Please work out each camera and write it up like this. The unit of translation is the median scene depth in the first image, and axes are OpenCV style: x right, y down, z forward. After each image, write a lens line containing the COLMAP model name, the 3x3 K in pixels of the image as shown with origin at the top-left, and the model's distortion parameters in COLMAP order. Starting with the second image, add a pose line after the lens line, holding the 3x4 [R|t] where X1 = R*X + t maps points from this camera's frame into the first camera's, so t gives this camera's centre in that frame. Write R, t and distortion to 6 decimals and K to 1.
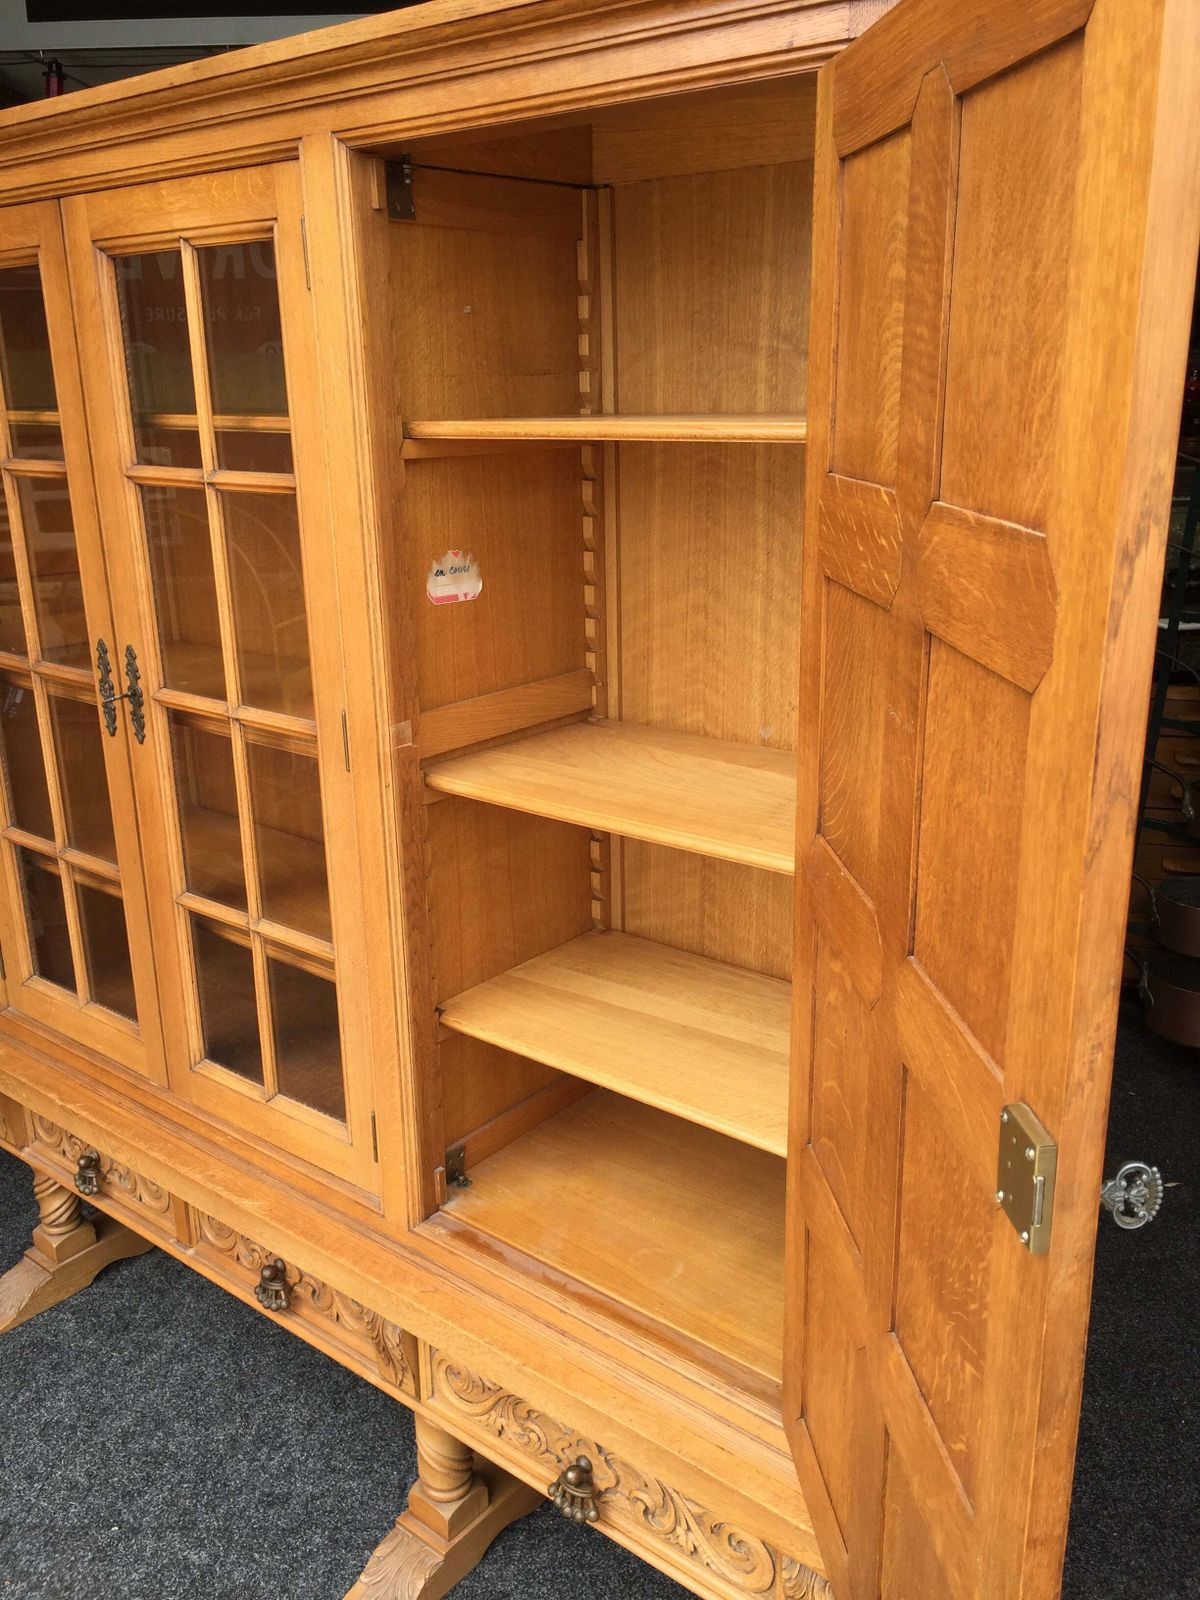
lens RADIAL K [[1393.6, 0, 600.0], [0, 1393.6, 800.0], [0, 0, 1]] dist [0.083457, -0.144941]
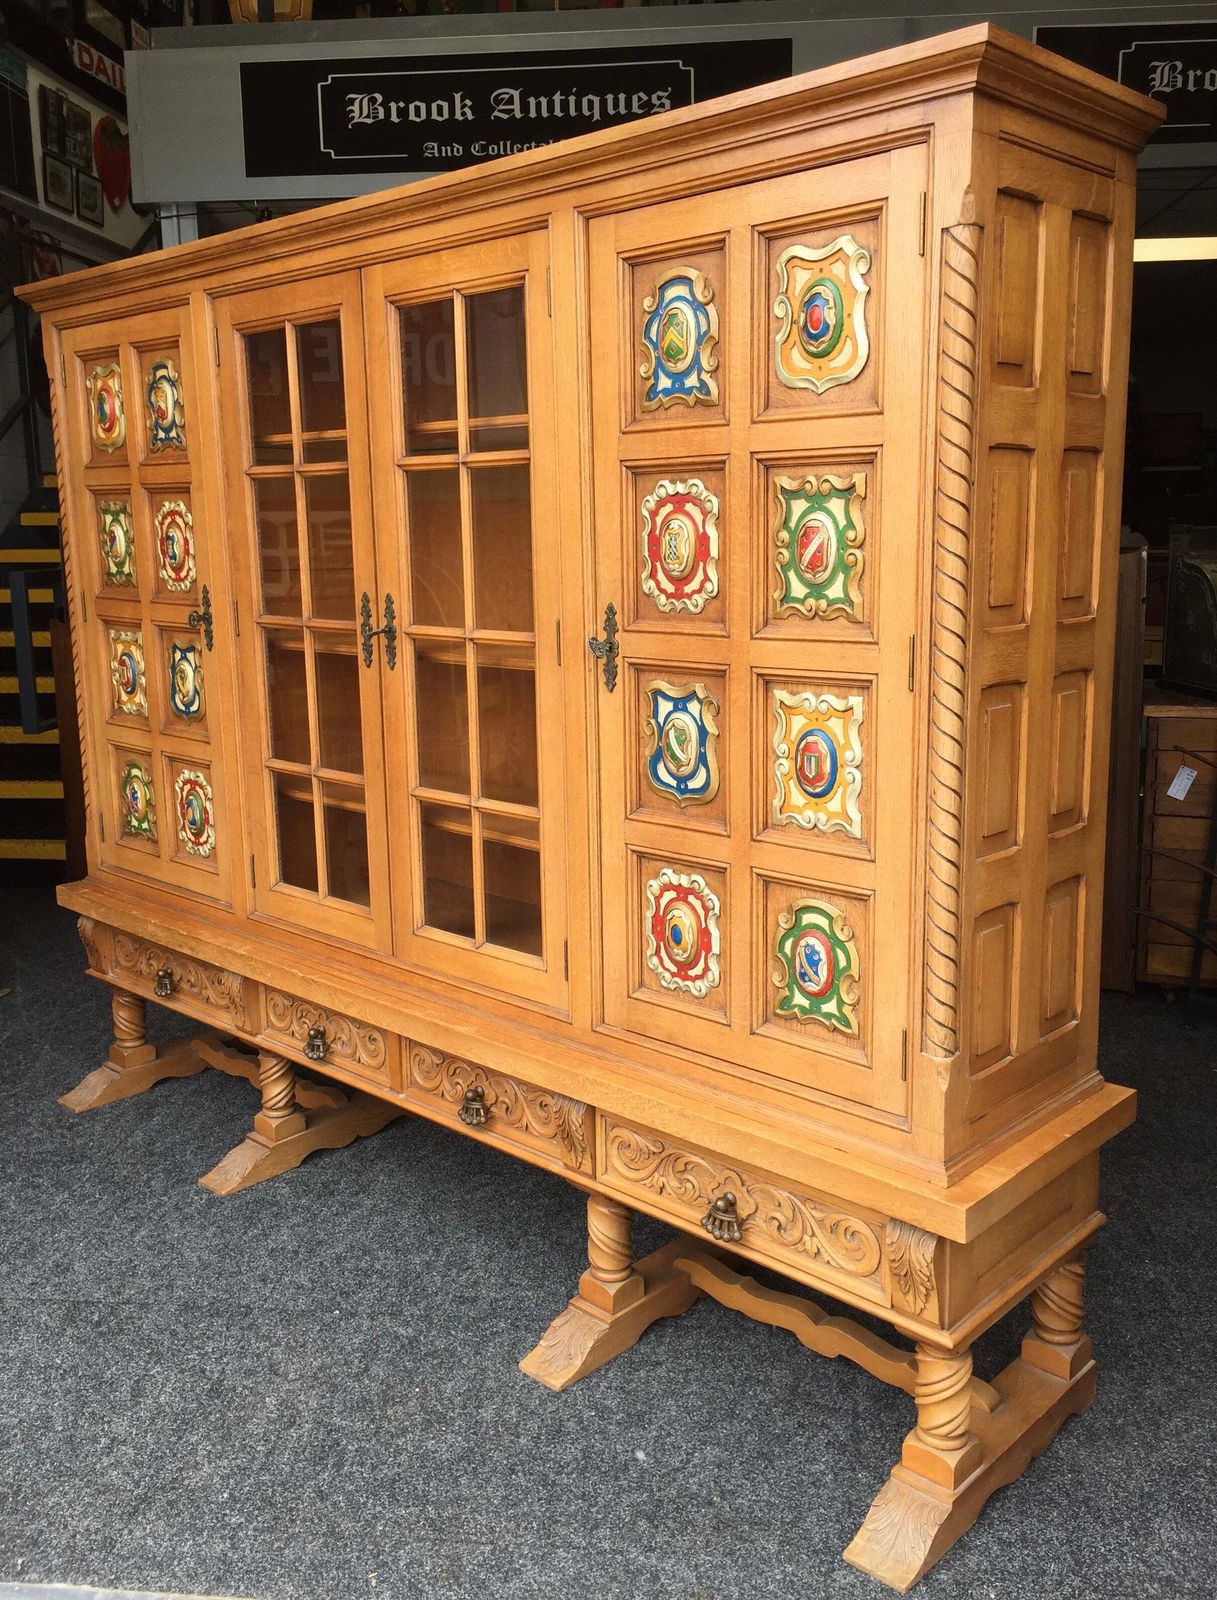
lens RADIAL K [[1421.5, 0, 598.6], [0, 1421.5, 770.1], [0, 0, 1]] dist [0.070379, -0.090196]
pose [[0.997118, 0.012746, -0.074786, -0.034272], [-0.021867, 0.992235, -0.122443, 0.221890], [0.072645, 0.123725, 0.989654, -0.308545]]
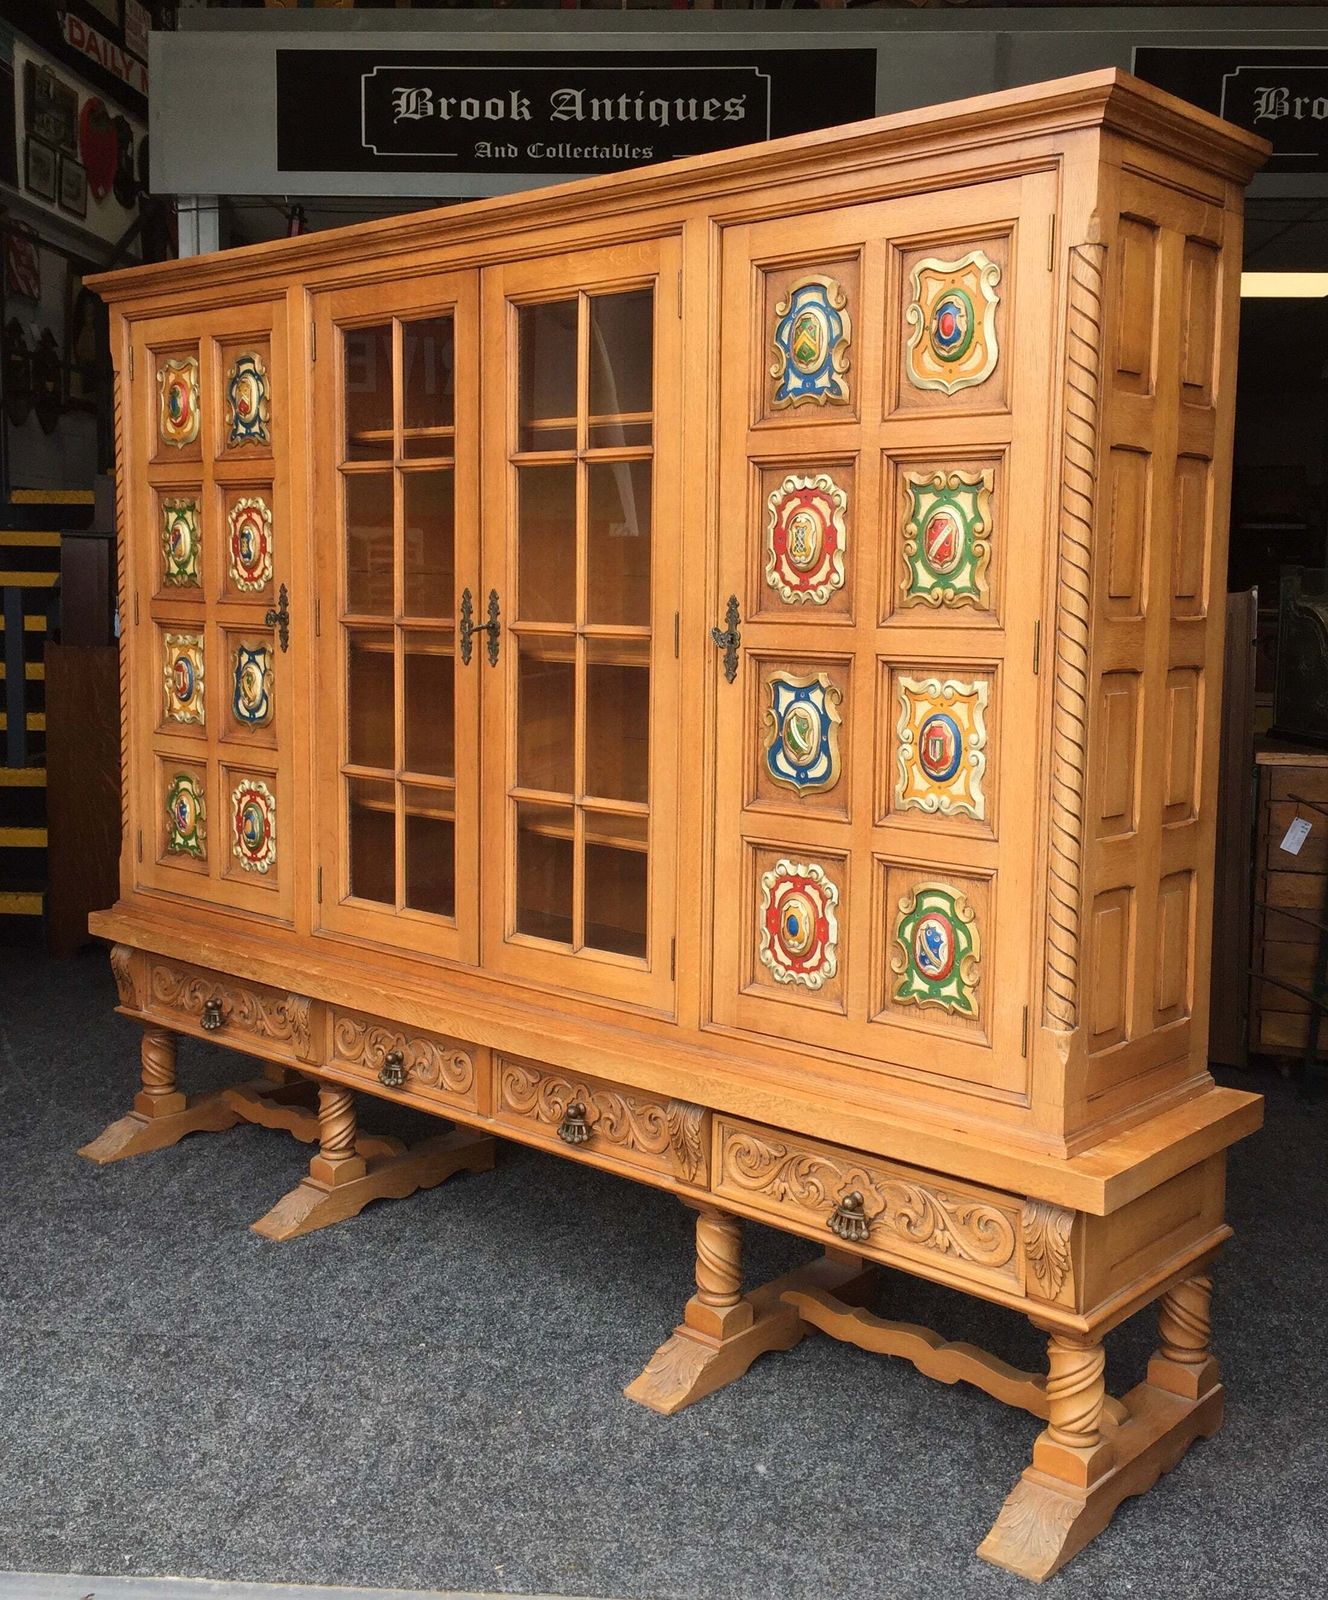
lens RADIAL K [[1734.6, 0, 646.9], [0, 1734.6, 738.4], [0, 0, 1]] dist [0.056919, -0.050668]
pose [[0.998407, 0.033442, -0.045451, -0.116432], [-0.042099, 0.977785, -0.205340, 0.359886], [0.037574, 0.206927, 0.977635, -0.560172]]
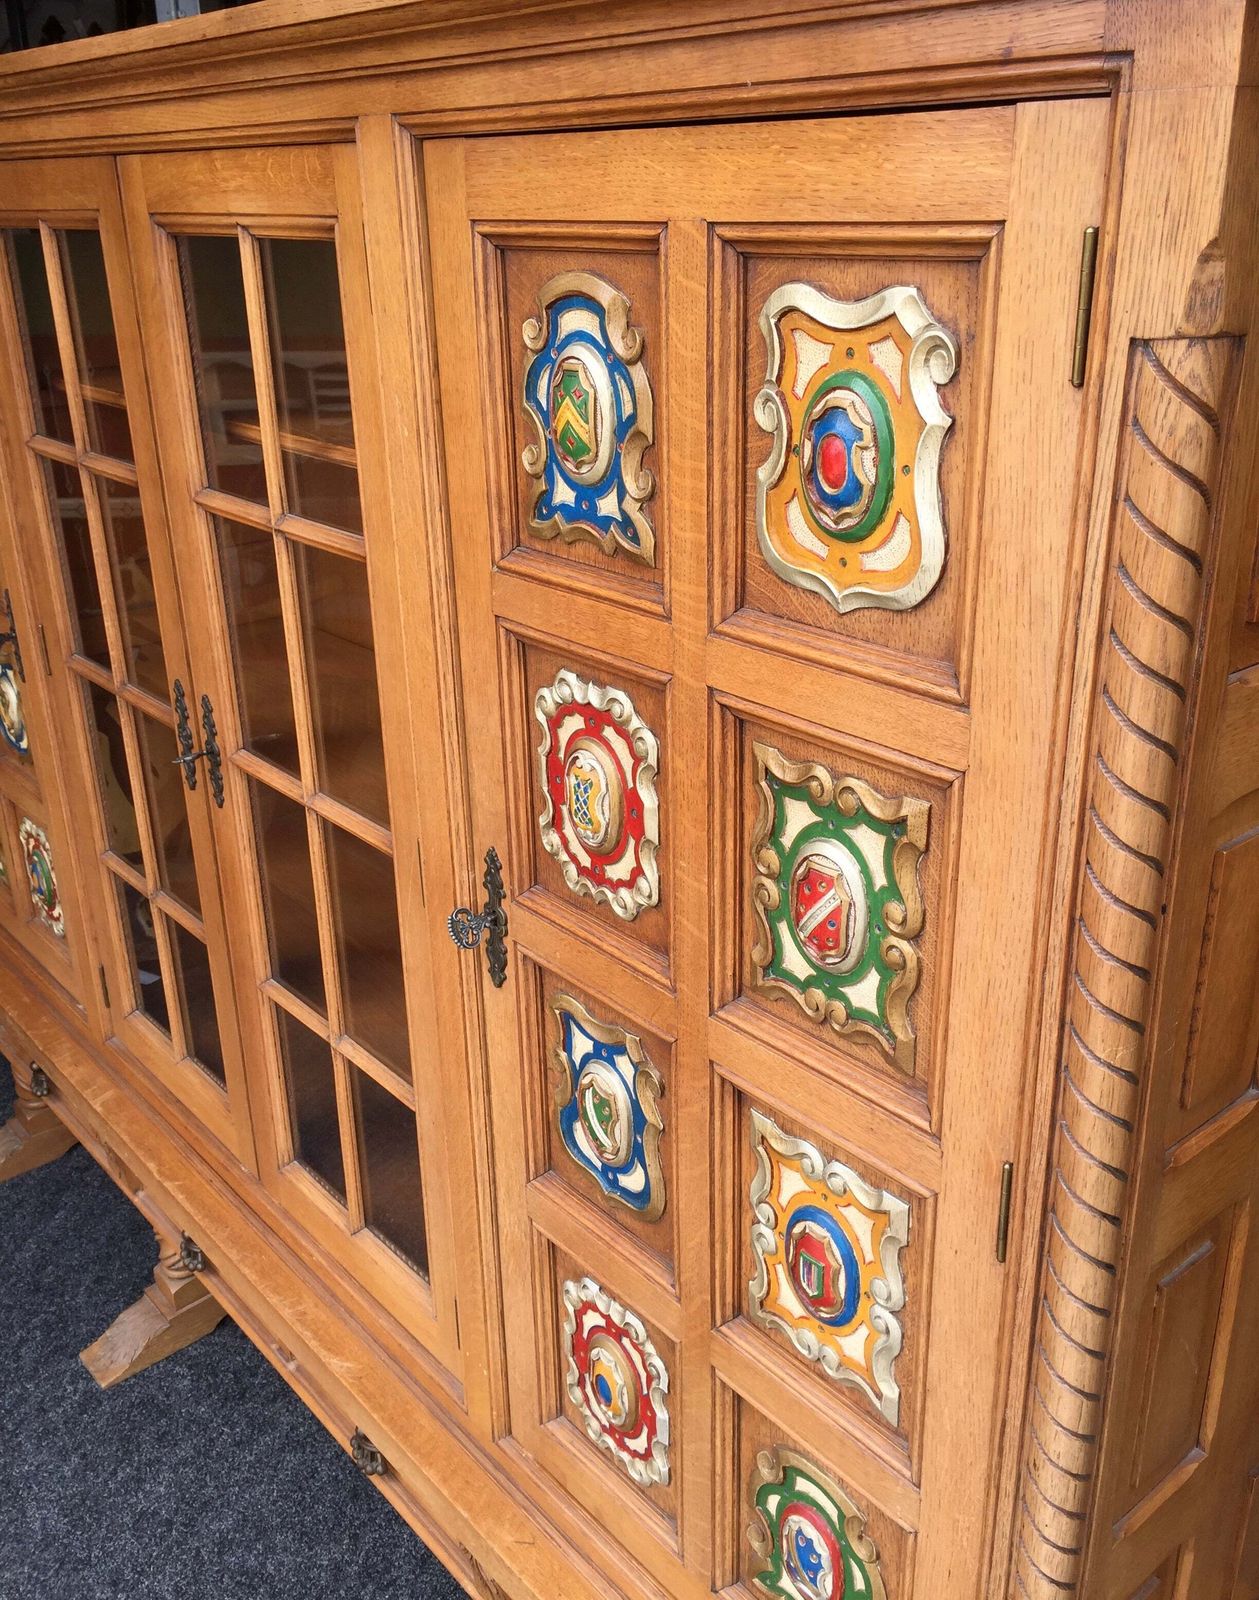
lens RADIAL K [[1449.9, 0, 633.6], [0, 1449.9, 754.8], [0, 0, 1]] dist [0.080282, -0.132234]
pose [[0.986439, 0.057734, -0.153640, 0.051737], [-0.045385, 0.995540, 0.082705, -0.161906], [0.157730, -0.074610, 0.984660, 0.190396]]
